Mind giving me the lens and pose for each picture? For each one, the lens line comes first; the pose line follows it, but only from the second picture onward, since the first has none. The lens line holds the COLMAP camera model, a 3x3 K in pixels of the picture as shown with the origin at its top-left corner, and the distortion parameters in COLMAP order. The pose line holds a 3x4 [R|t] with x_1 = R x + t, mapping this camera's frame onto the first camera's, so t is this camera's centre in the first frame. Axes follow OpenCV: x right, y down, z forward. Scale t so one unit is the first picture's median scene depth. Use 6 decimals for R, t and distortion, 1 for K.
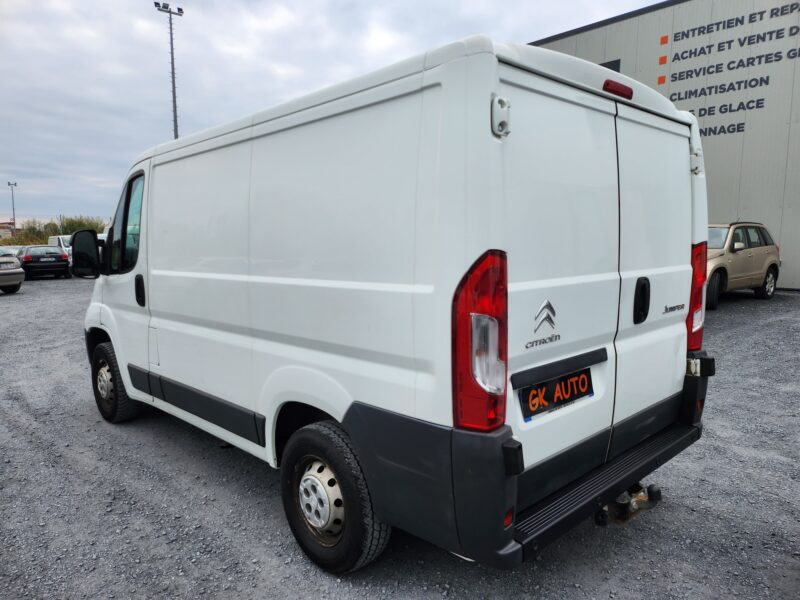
lens RADIAL K [[565.5, 0, 405.8], [0, 565.5, 300.6], [0, 0, 1]] dist [0.025865, -0.015791]
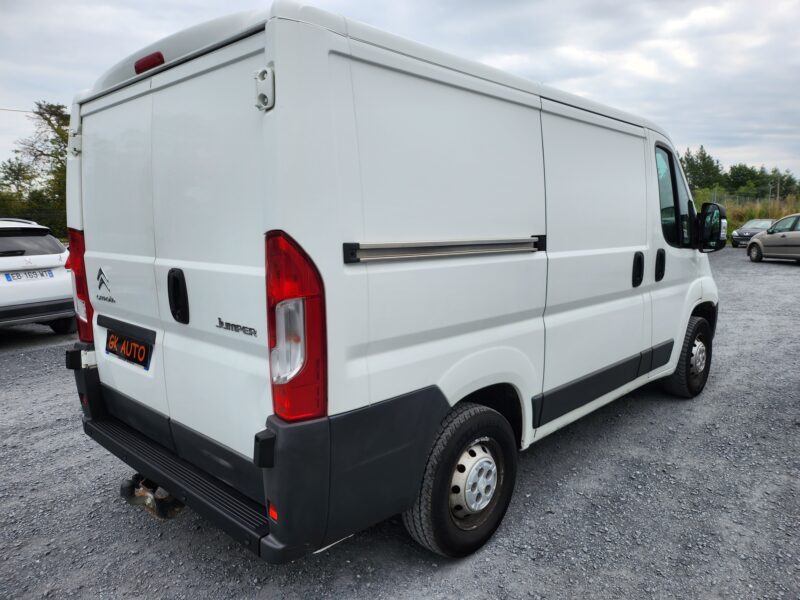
lens RADIAL K [[565.5, 0, 407.6], [0, 565.5, 305.4], [0, 0, 1]] dist [0.025865, -0.015791]
pose [[0.047102, 0.155446, -0.986721, 1.381211], [-0.103174, 0.983291, 0.149981, -0.162264], [0.993547, 0.094740, 0.062353, 1.401035]]
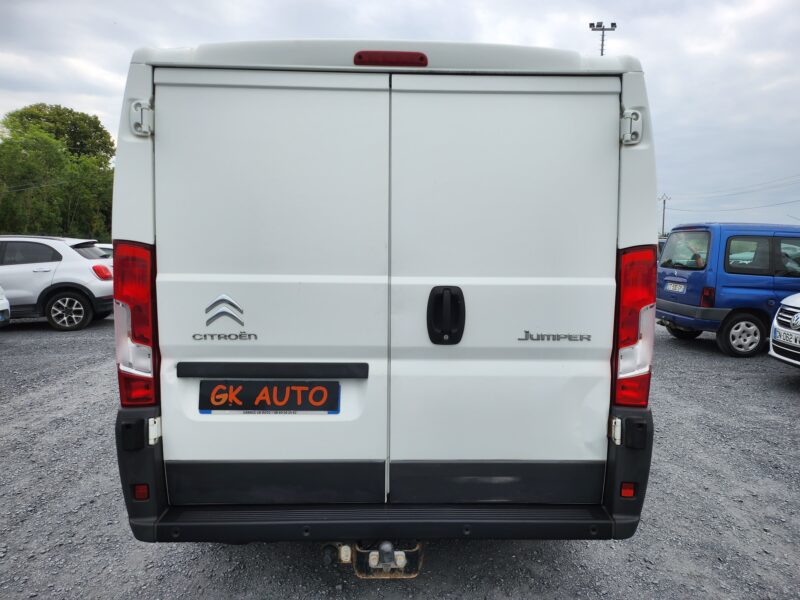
lens RADIAL K [[565.5, 0, 401.2], [0, 565.5, 300.4], [0, 0, 1]] dist [0.025865, -0.015791]
pose [[0.733726, 0.077966, -0.674958, 0.976212], [-0.091654, 0.995672, 0.015378, -0.030205], [0.673236, 0.050579, 0.737696, 0.409241]]
